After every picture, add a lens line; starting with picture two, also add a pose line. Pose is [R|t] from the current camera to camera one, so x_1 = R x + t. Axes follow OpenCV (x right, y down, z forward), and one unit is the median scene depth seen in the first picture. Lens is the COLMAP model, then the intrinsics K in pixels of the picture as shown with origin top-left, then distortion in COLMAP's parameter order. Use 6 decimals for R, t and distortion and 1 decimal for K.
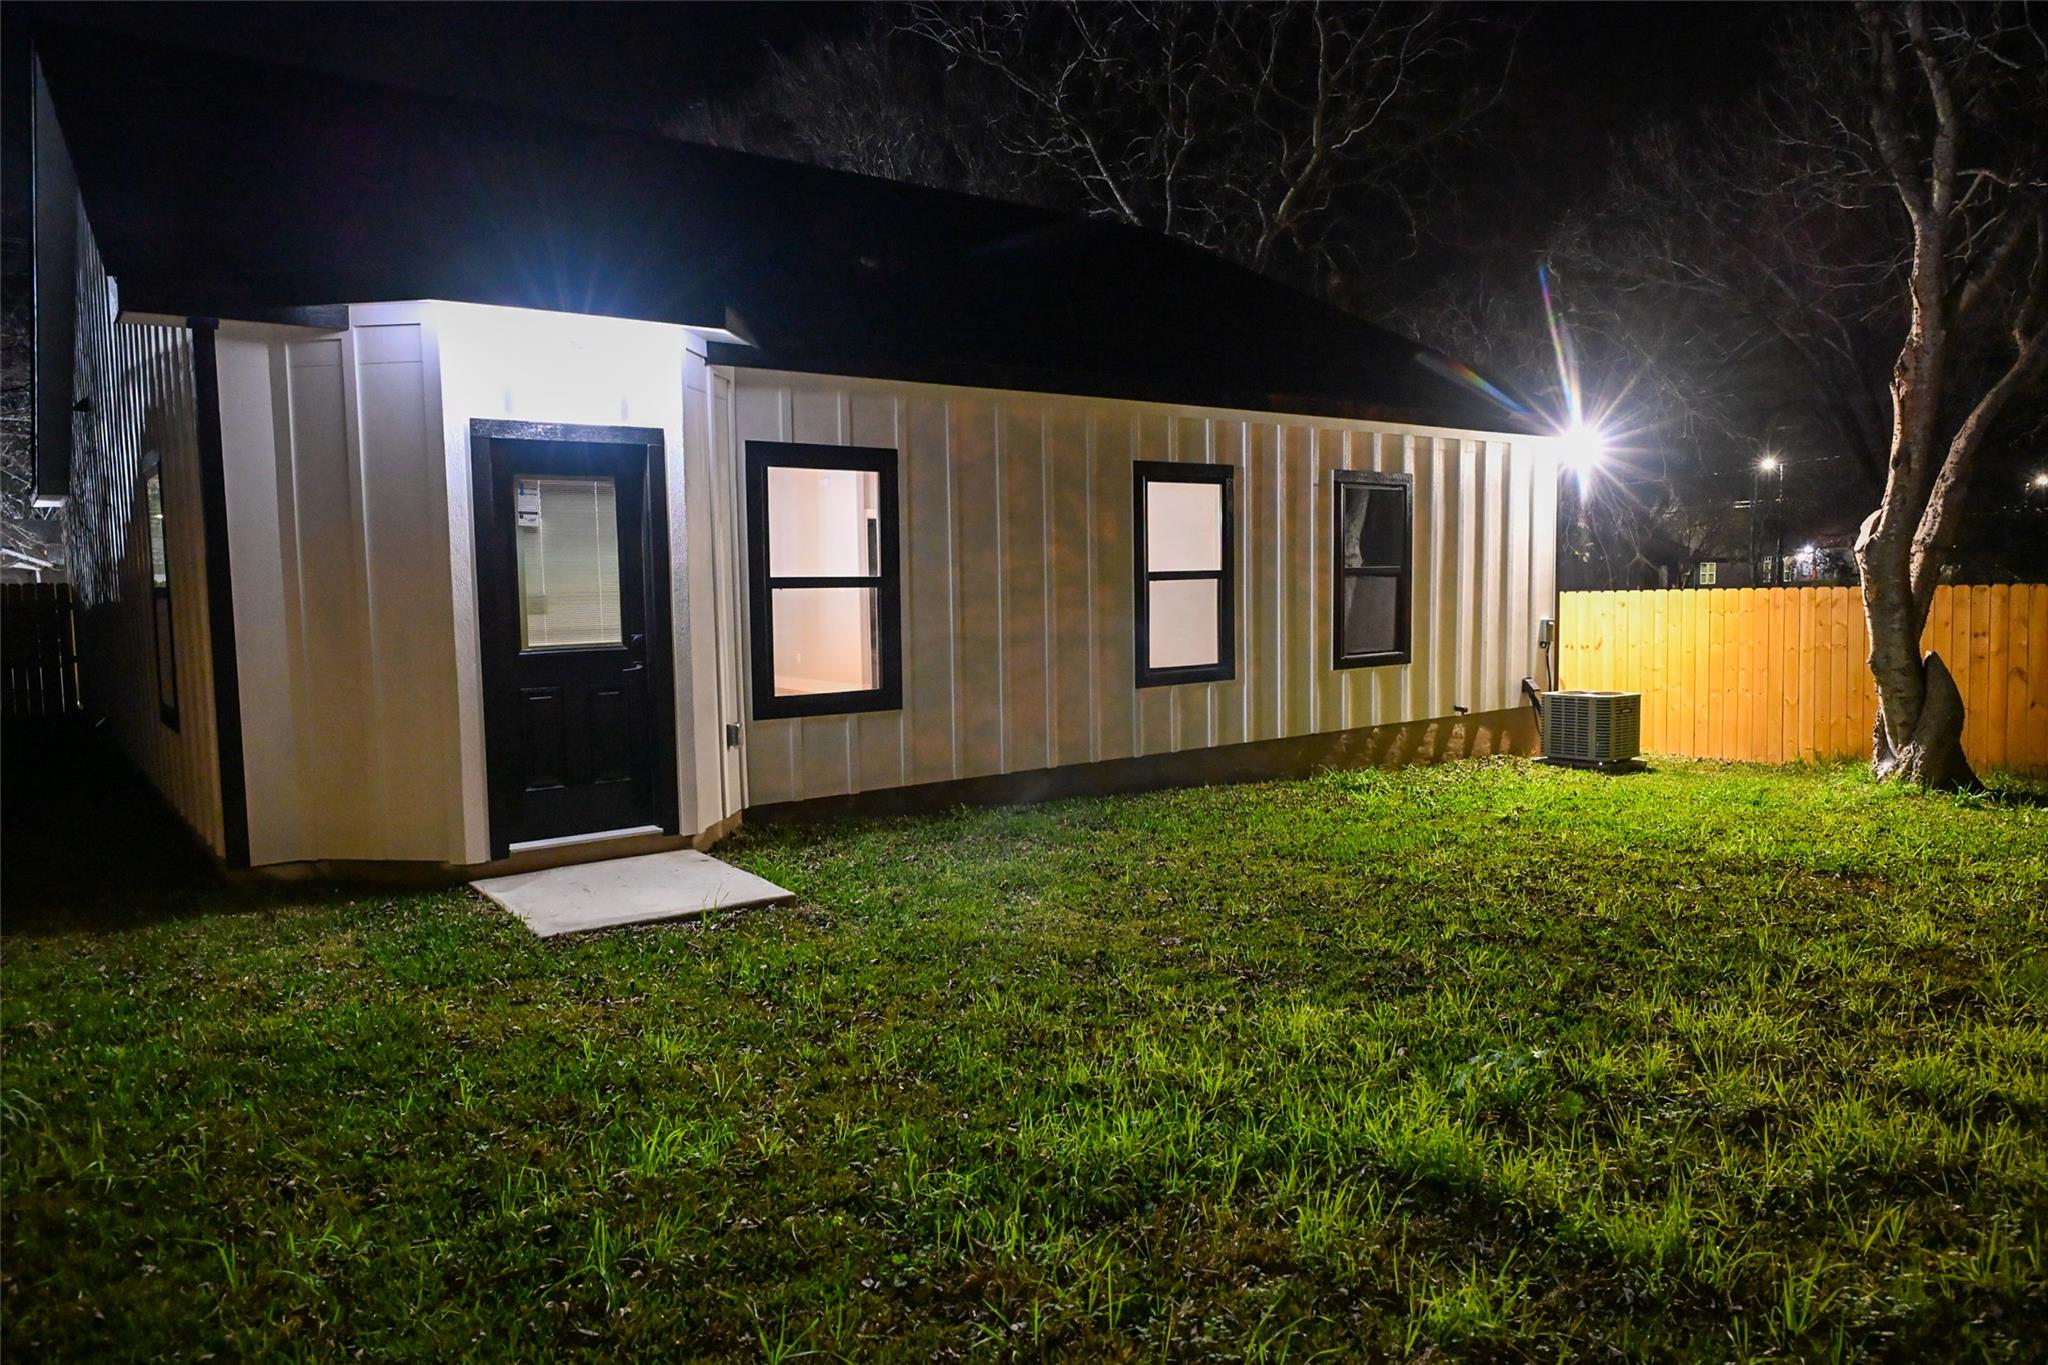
lens RADIAL K [[1357.7, 0, 1021.4], [0, 1357.7, 693.7], [0, 0, 1]] dist [-0.005320, -0.001862]
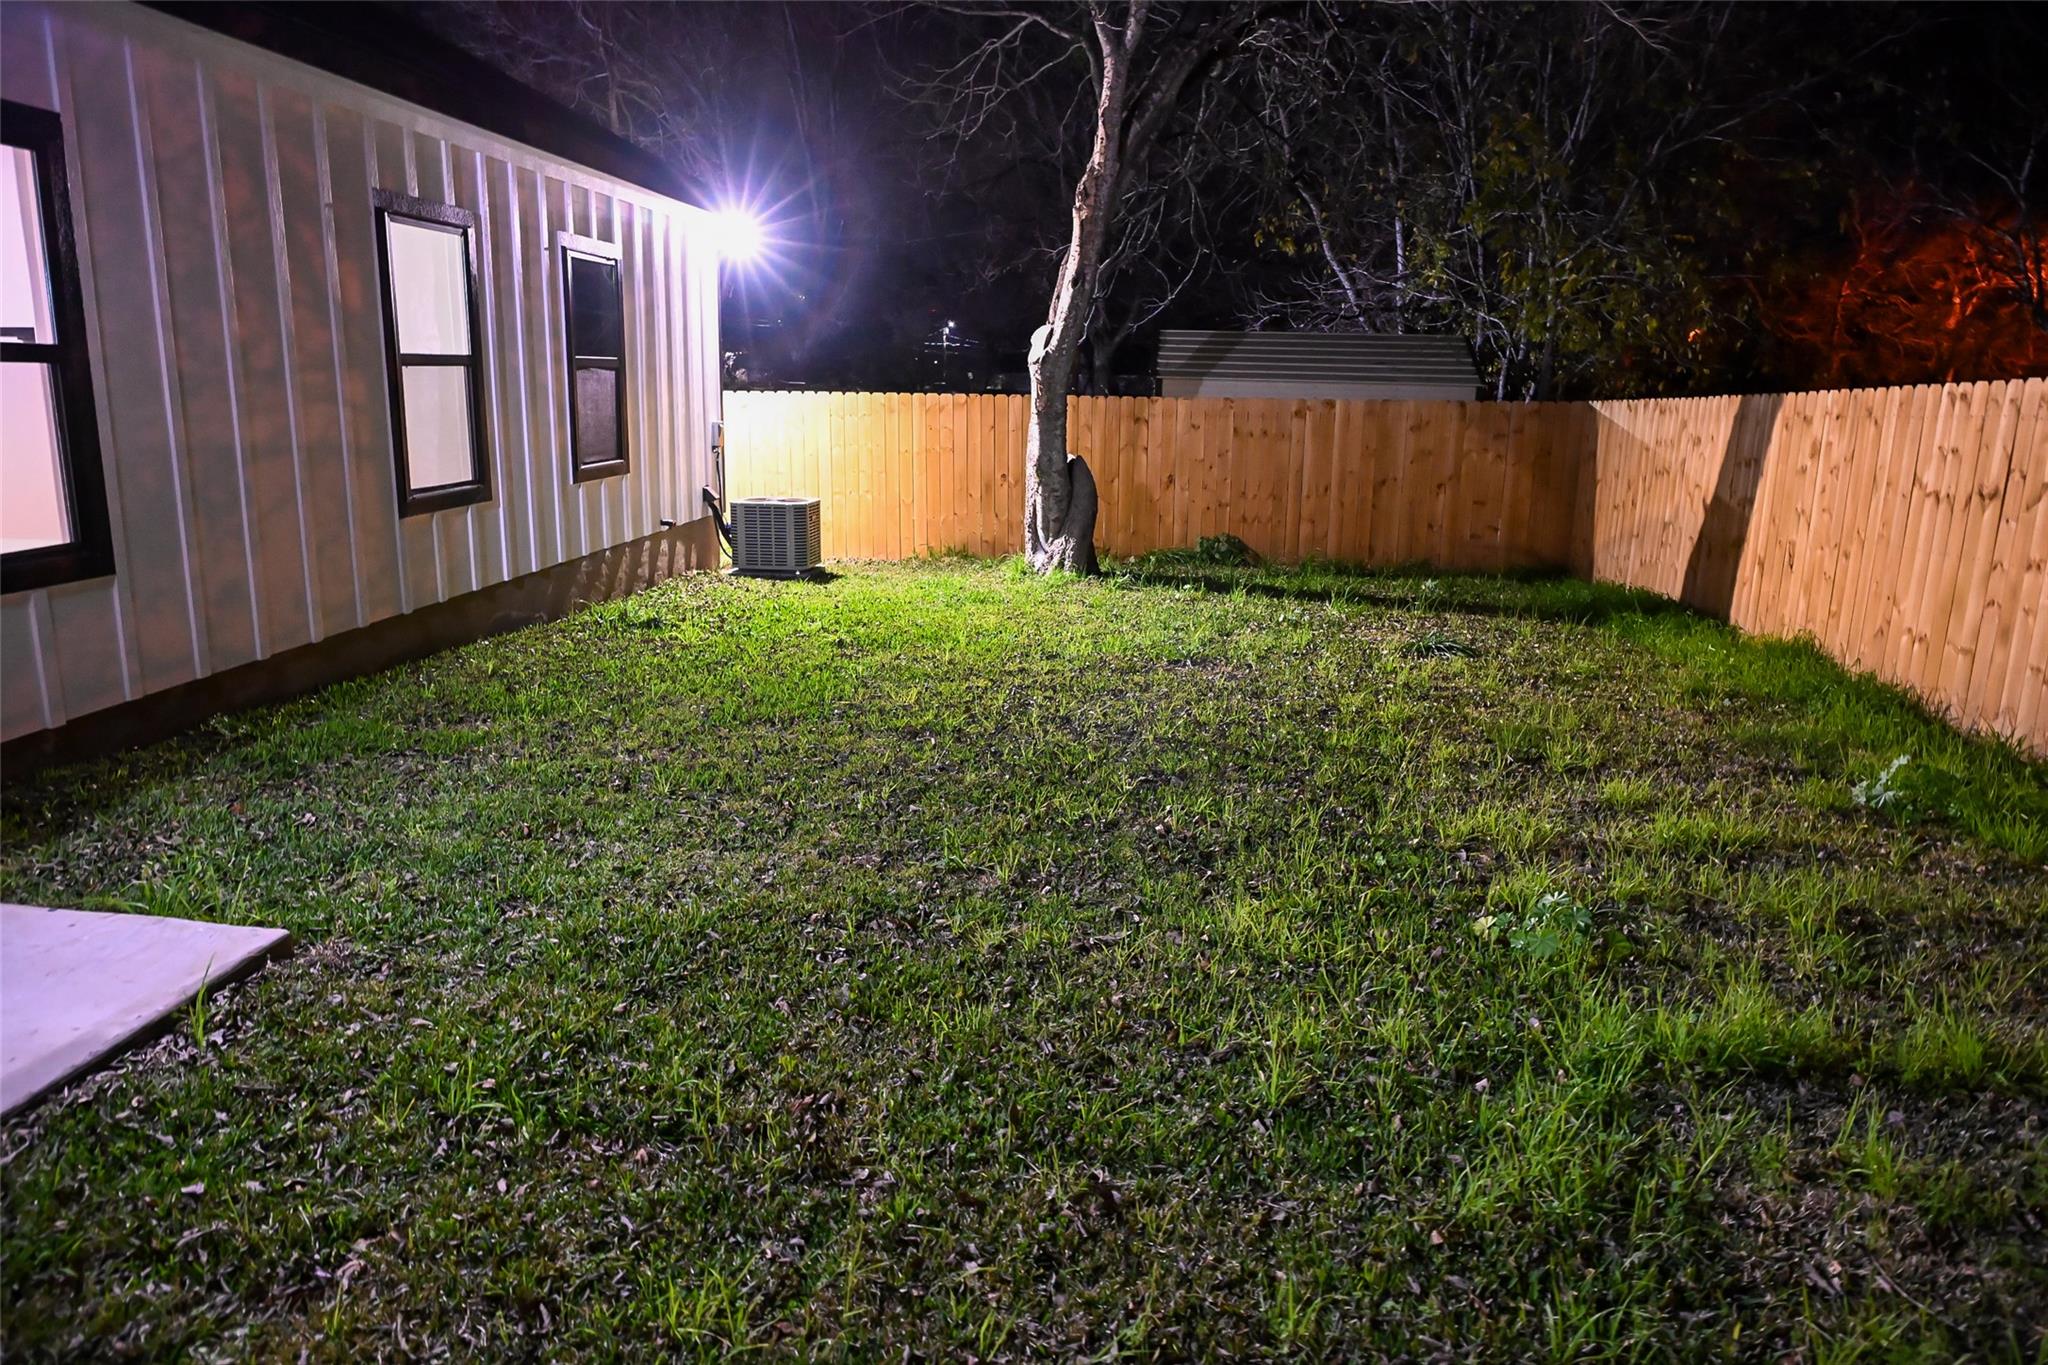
lens RADIAL K [[1357.7, 0, 1021.4], [0, 1357.7, 693.7], [0, 0, 1]] dist [-0.005320, -0.001862]
pose [[0.665414, -0.138360, 0.733540, -0.227734], [0.026784, 0.986465, 0.161770, -0.019143], [-0.745994, -0.087997, 0.660113, 0.261786]]
